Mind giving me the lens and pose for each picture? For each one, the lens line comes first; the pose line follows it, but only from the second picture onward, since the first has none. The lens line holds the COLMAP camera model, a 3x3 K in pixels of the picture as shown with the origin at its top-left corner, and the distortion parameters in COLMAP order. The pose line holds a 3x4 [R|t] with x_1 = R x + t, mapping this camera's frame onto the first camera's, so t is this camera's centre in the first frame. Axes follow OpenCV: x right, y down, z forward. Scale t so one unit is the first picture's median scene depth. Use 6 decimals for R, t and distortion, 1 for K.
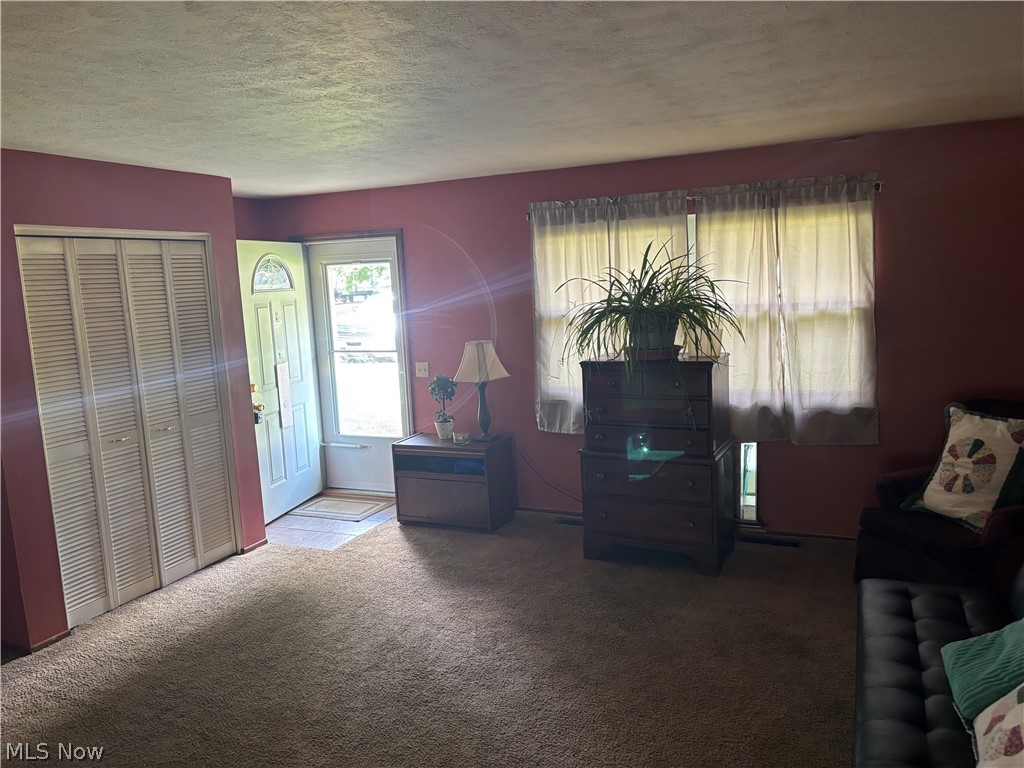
lens RADIAL K [[781.2, 0, 510.6], [0, 781.2, 386.9], [0, 0, 1]] dist [0.061854, -0.069418]
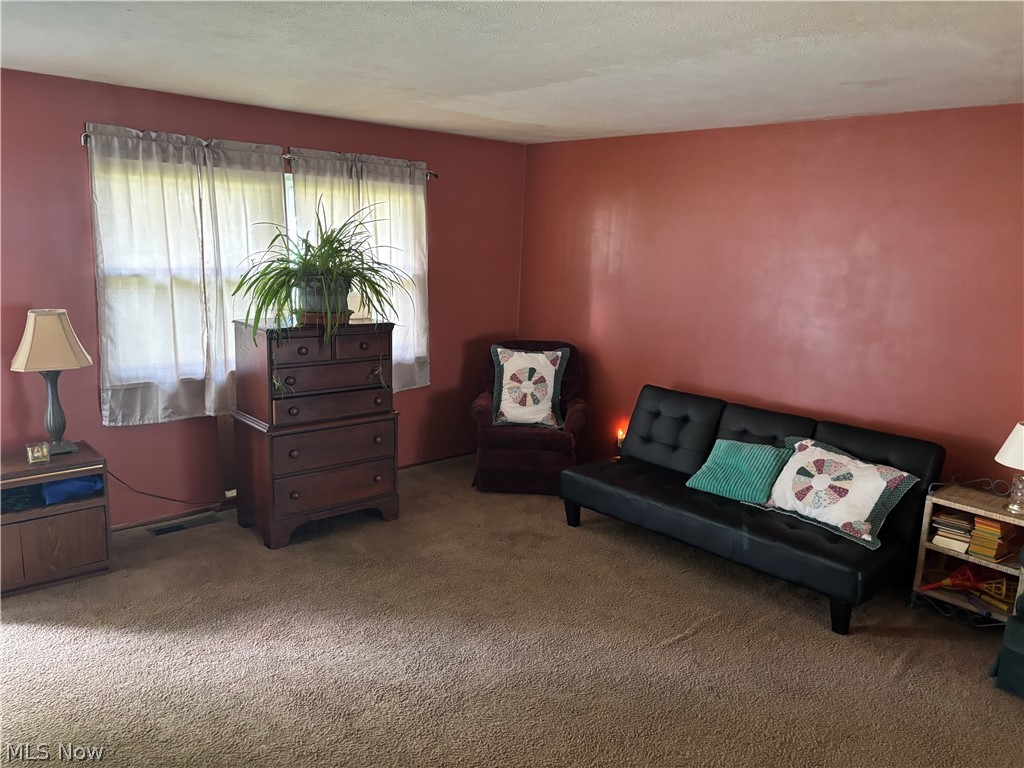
lens RADIAL K [[781.2, 0, 510.6], [0, 781.2, 386.9], [0, 0, 1]] dist [0.061854, -0.069418]
pose [[0.375107, -0.118978, 0.919315, -0.612859], [0.073744, 0.992416, 0.098349, -0.034880], [-0.924044, 0.030903, 0.381036, 0.399873]]
